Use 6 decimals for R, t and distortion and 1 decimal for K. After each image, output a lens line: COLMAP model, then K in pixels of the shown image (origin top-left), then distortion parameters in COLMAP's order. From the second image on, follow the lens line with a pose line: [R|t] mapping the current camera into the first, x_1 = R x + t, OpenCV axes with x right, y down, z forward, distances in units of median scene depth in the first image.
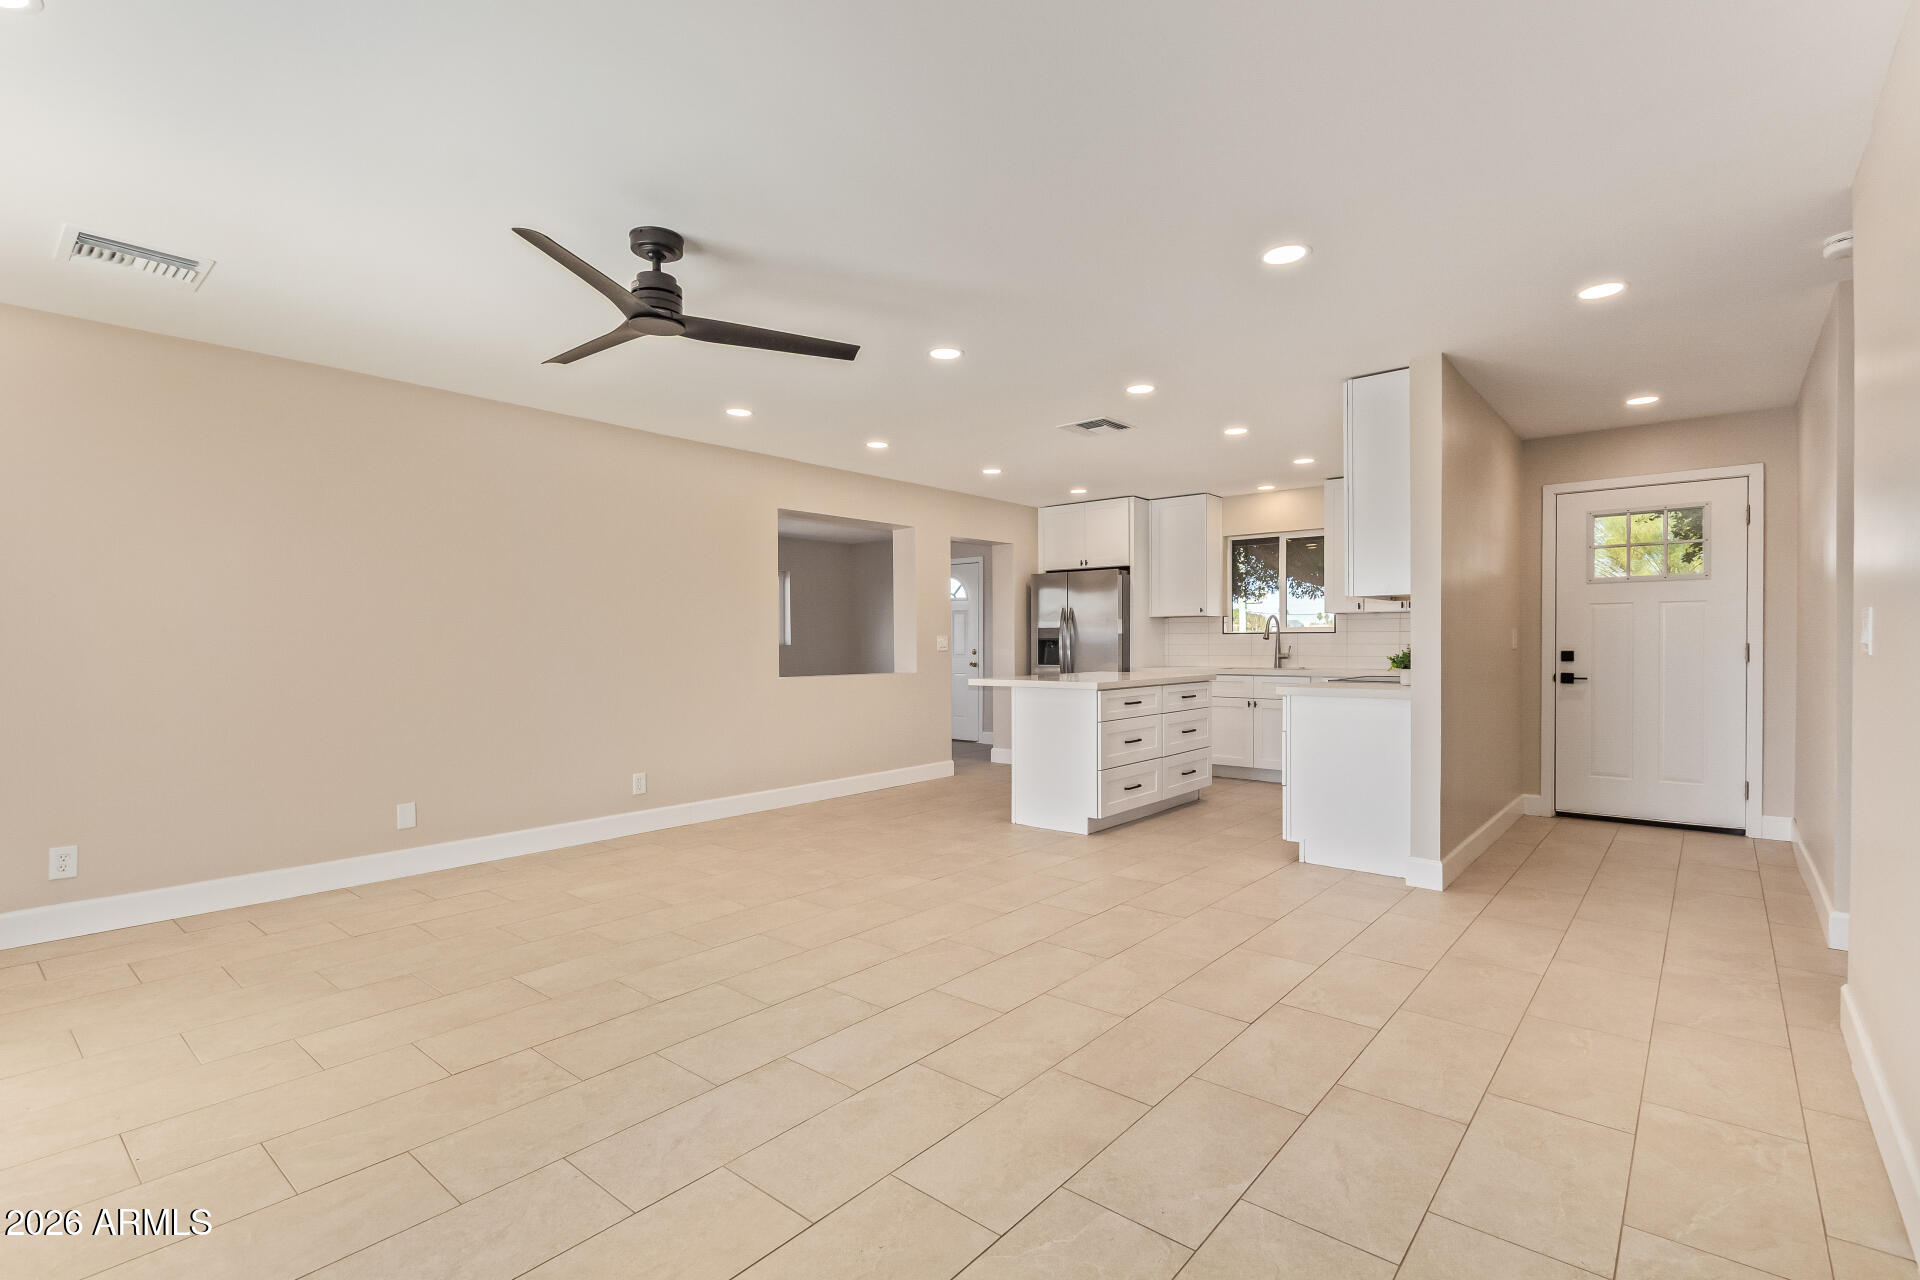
lens RADIAL K [[878.3, 0, 967.8], [0, 878.3, 649.6], [0, 0, 1]] dist [0.002611, -0.001675]
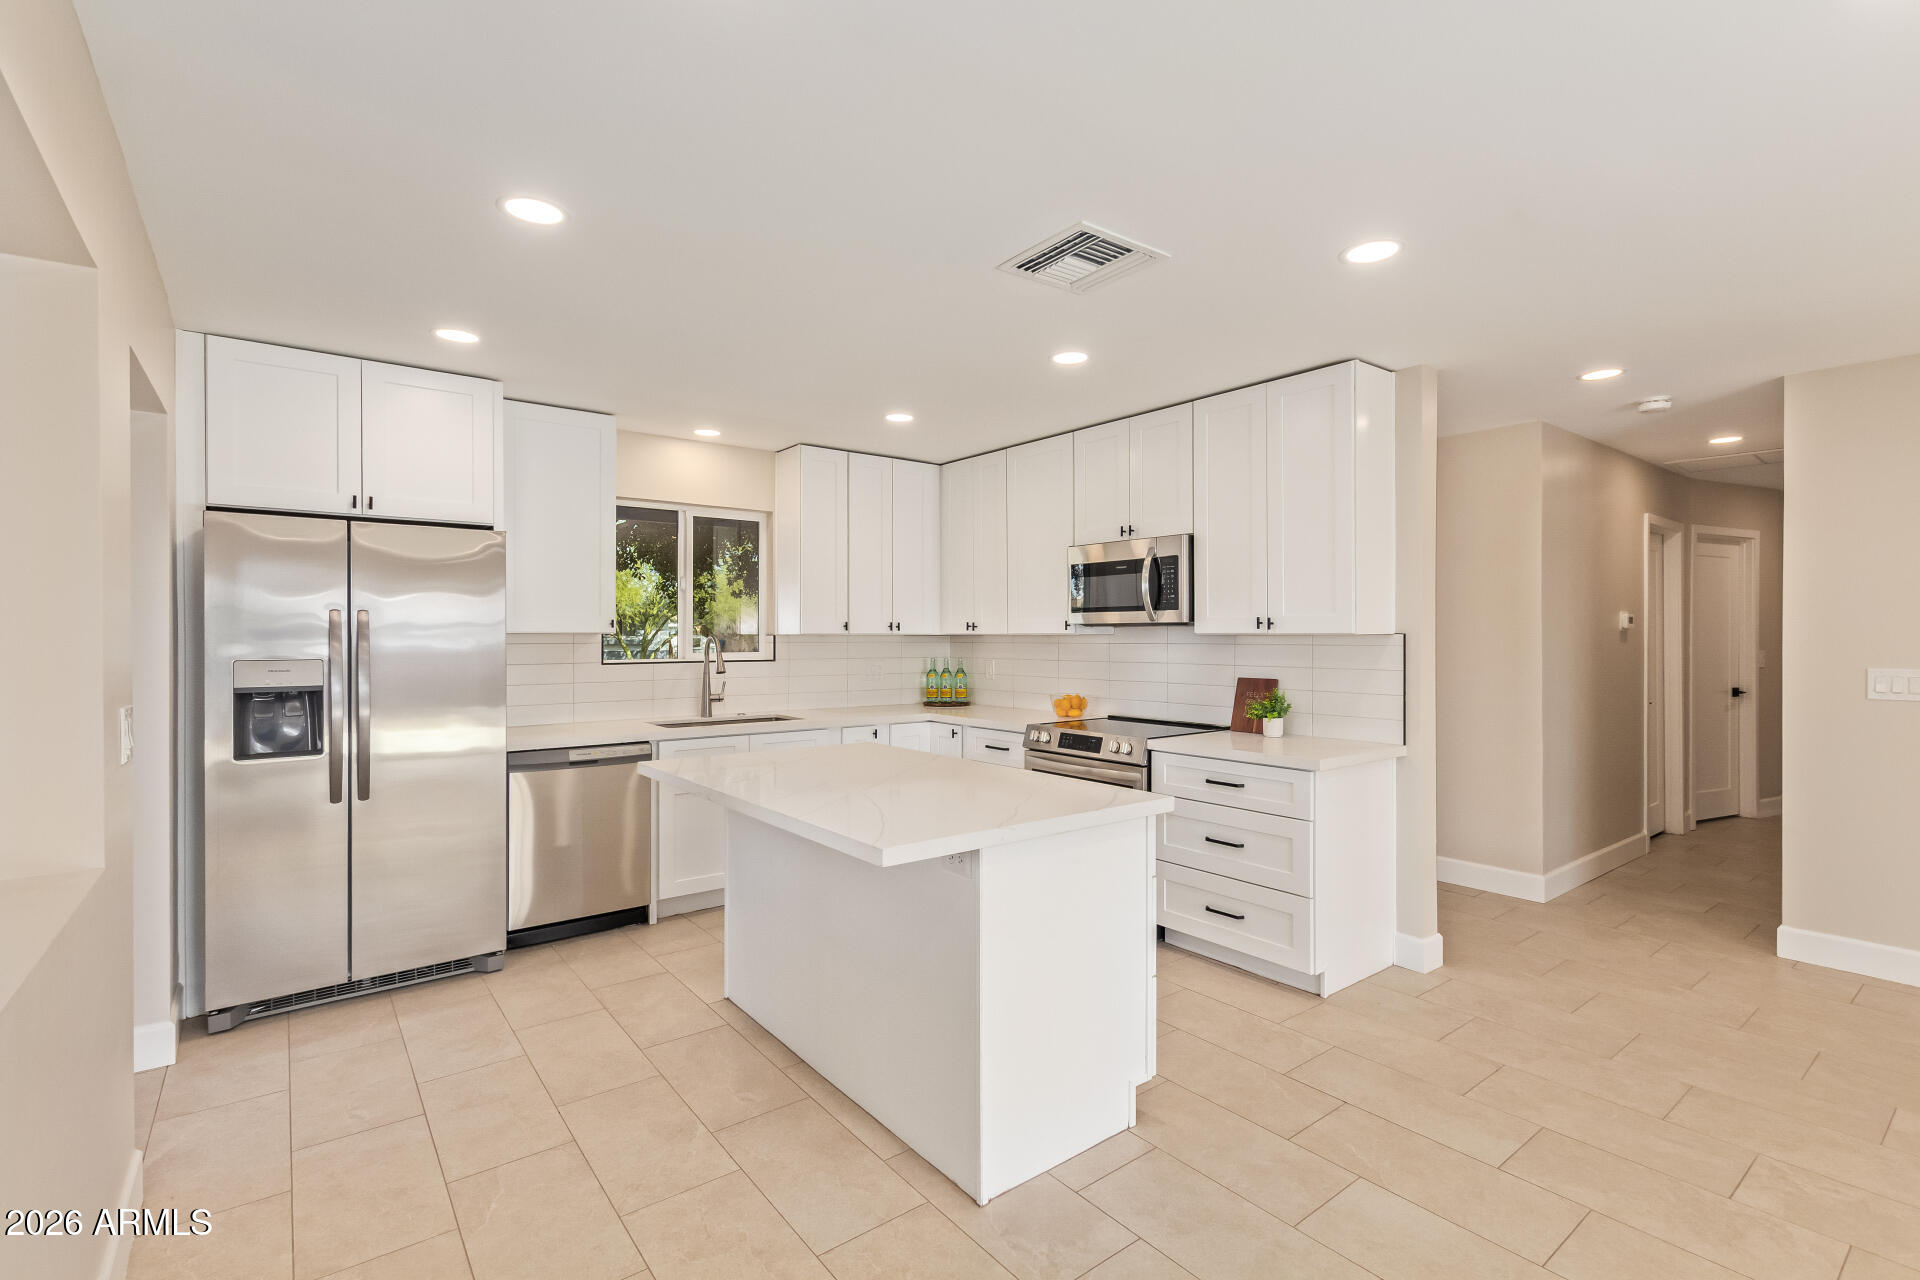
lens RADIAL K [[878.3, 0, 940.1], [0, 878.3, 635.4], [0, 0, 1]] dist [0.002611, -0.001675]
pose [[0.217022, 0.005152, 0.976153, -0.227969], [0.009019, 0.999933, -0.007282, -0.030643], [-0.976125, 0.010385, 0.216961, 0.659467]]
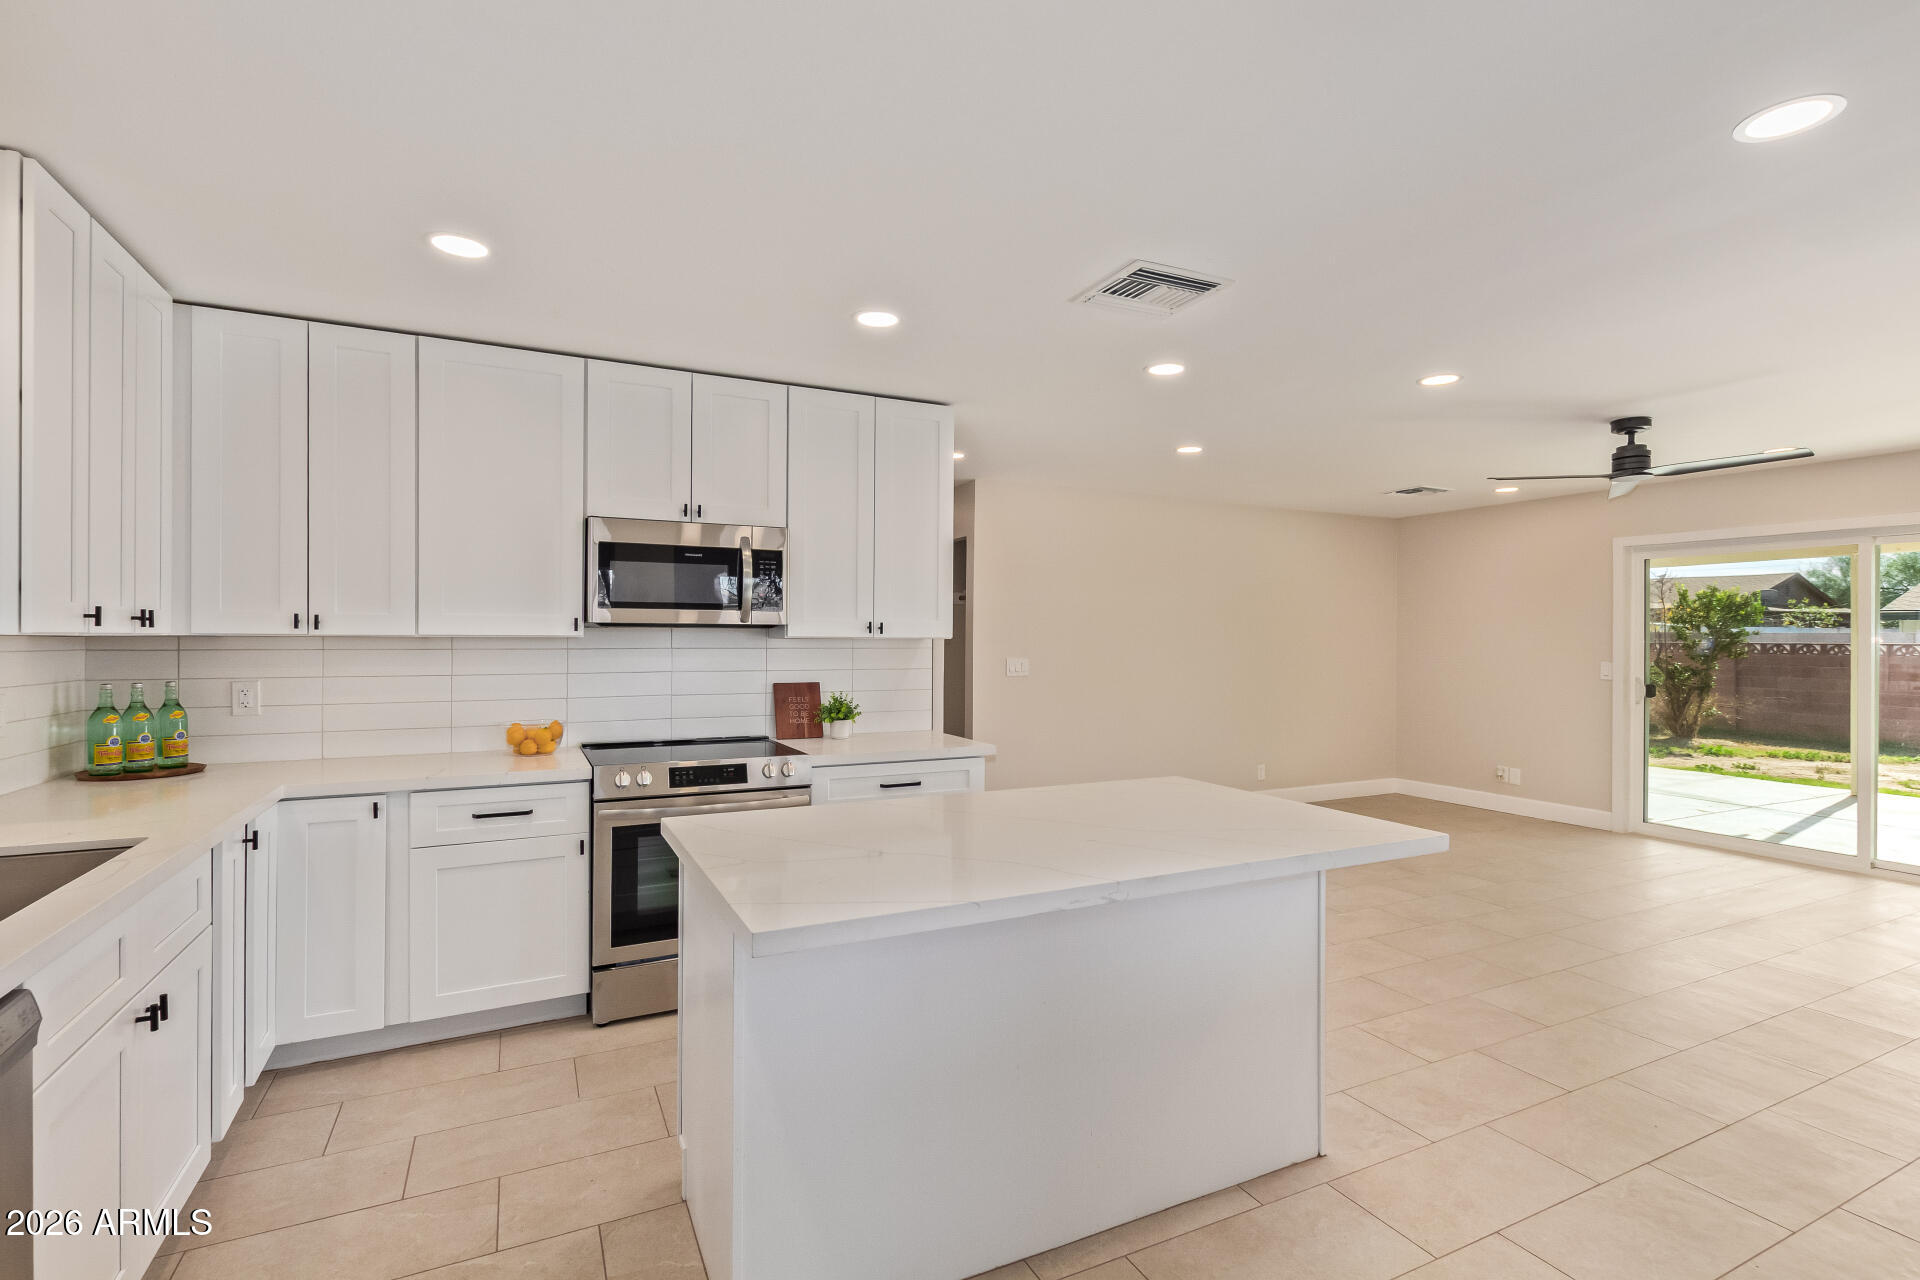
lens RADIAL K [[878.3, 0, 982.8], [0, 878.3, 638.0], [0, 0, 1]] dist [0.002611, -0.001675]
pose [[-0.917160, 0.002921, 0.398508, 0.015843], [0.005638, 0.999968, 0.005645, -0.035598], [-0.398479, 0.007424, -0.917147, 1.013018]]
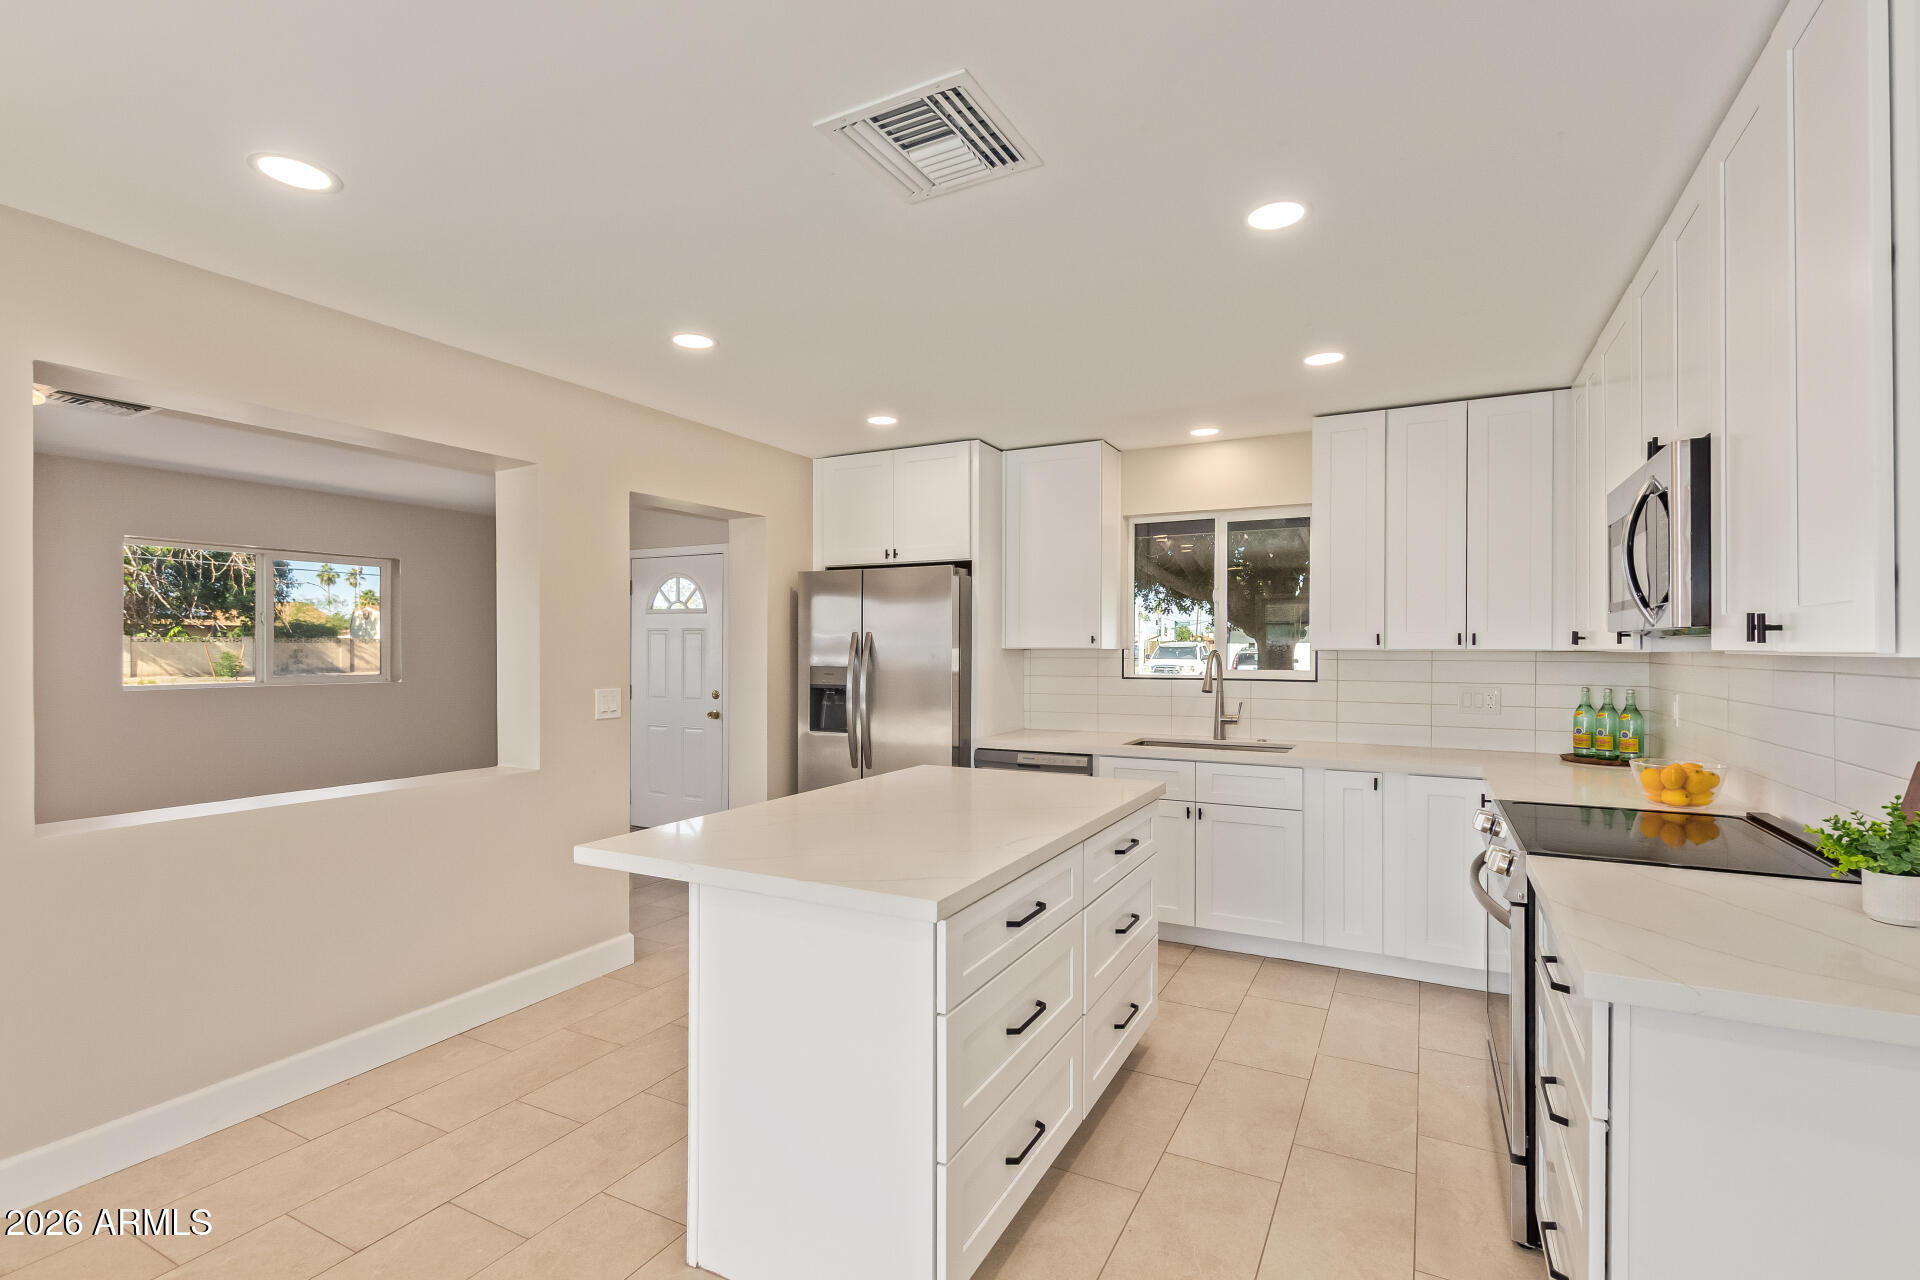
lens RADIAL K [[878.3, 0, 988.2], [0, 878.3, 636.3], [0, 0, 1]] dist [0.002611, -0.001675]
pose [[0.969895, 0.007228, 0.243417, 0.055649], [-0.002139, 0.999774, -0.021163, -0.033527], [-0.243515, 0.020005, 0.969691, 0.438909]]
